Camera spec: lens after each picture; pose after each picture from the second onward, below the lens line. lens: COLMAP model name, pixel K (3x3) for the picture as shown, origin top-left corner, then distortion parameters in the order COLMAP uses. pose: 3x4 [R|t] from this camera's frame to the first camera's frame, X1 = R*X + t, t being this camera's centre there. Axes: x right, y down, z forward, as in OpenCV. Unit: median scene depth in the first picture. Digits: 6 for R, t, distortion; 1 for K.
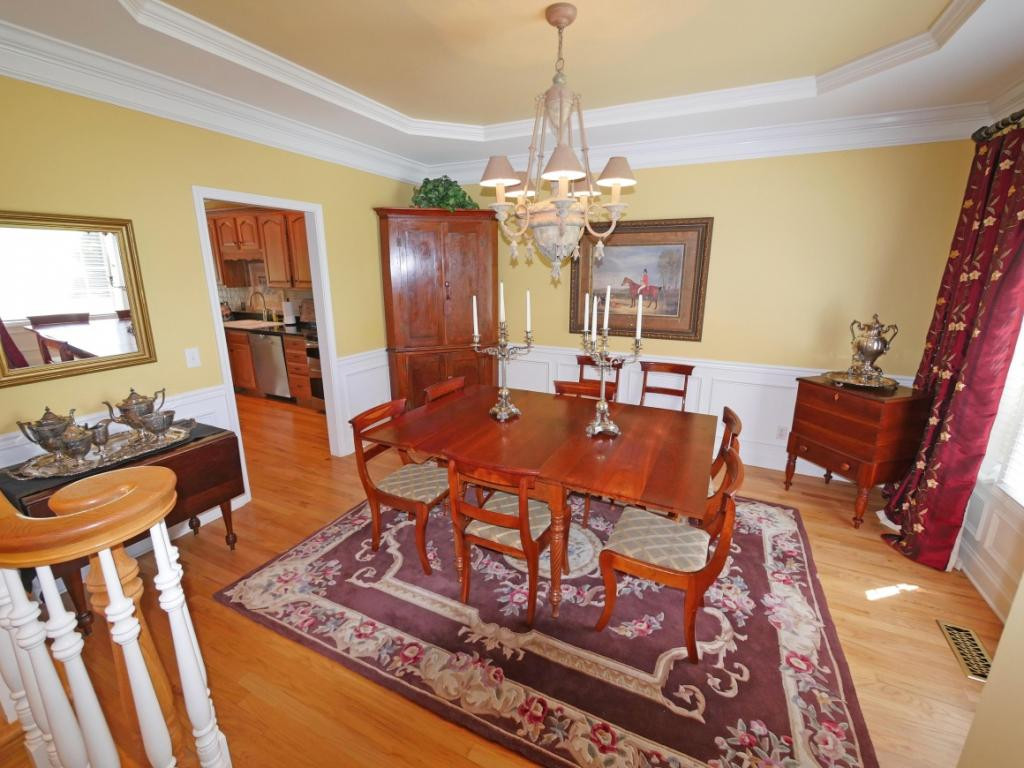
lens RADIAL K [[436.9, 0, 514.7], [0, 436.9, 379.4], [0, 0, 1]] dist [0.000602, -0.000029]
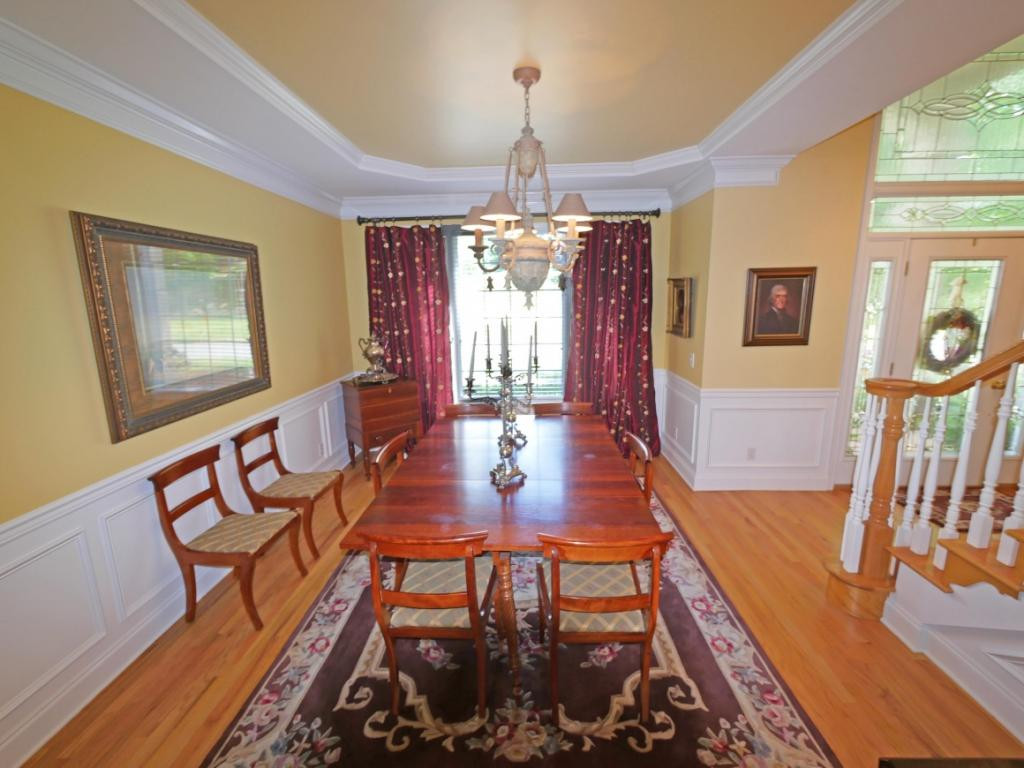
lens RADIAL K [[436.9, 0, 515.5], [0, 436.9, 379.4], [0, 0, 1]] dist [0.000602, -0.000029]
pose [[-0.412833, -0.168064, 0.895167, -0.888394], [0.237416, 0.928994, 0.283907, -0.385742], [-0.879319, 0.329733, -0.343618, 1.462599]]
